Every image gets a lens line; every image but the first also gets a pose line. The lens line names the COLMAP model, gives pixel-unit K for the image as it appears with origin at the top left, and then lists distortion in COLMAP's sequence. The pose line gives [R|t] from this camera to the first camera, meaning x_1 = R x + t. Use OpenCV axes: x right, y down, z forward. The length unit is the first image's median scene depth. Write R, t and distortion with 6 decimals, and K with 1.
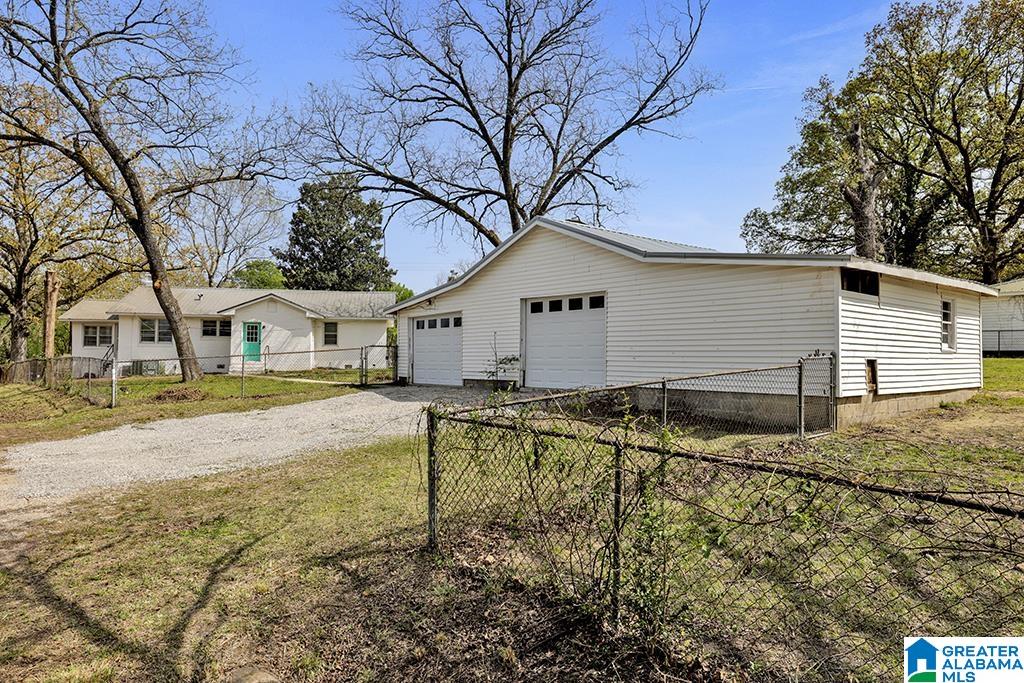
lens RADIAL K [[666.1, 0, 512.0], [0, 666.1, 341.5], [0, 0, 1]] dist [0.003446, 0.000977]
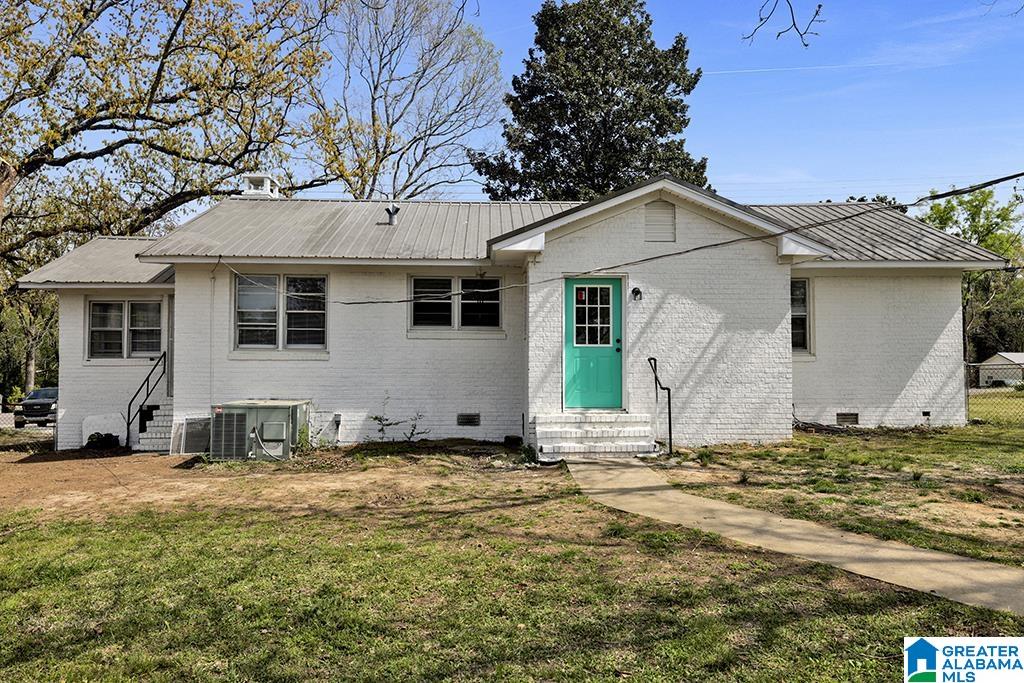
lens RADIAL K [[794.3, 0, 512.0], [0, 794.3, 341.5], [0, 0, 1]] dist [-0.027977, 0.002751]
pose [[0.988037, -0.007760, -0.154023, -0.352728], [0.008652, 0.999949, 0.005124, -0.002256], [0.153976, -0.006396, 0.988054, 0.617939]]
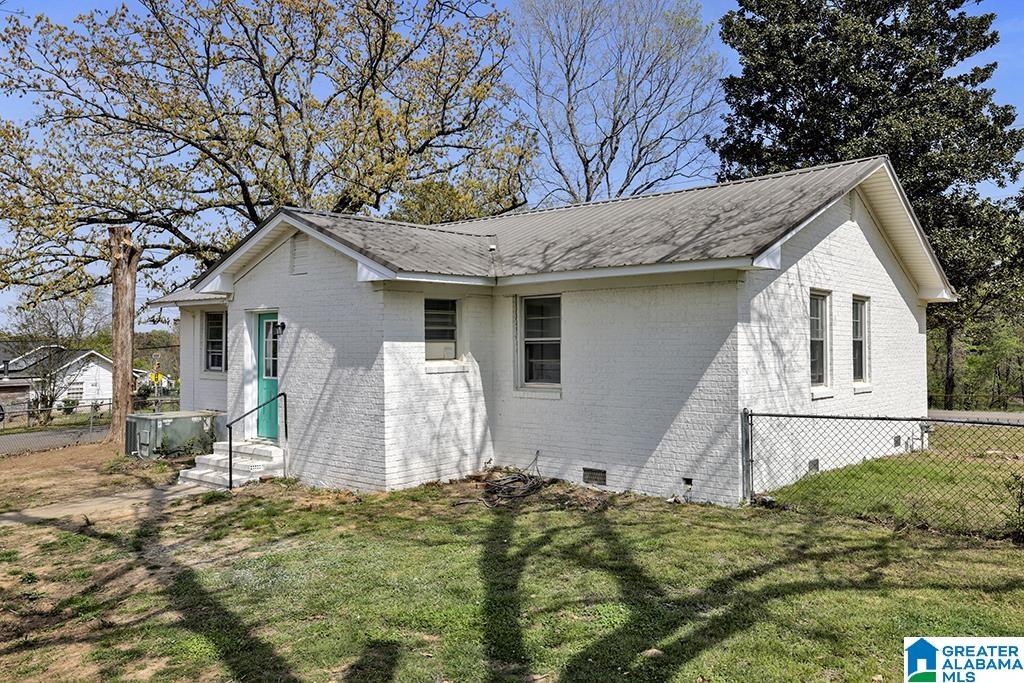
lens RADIAL K [[794.3, 0, 512.0], [0, 794.3, 341.5], [0, 0, 1]] dist [-0.027977, 0.002751]
pose [[0.635617, -0.011896, -0.771913, -0.042898], [0.024496, 0.999689, 0.004763, -0.013511], [0.771616, -0.021936, 0.635710, 0.812744]]
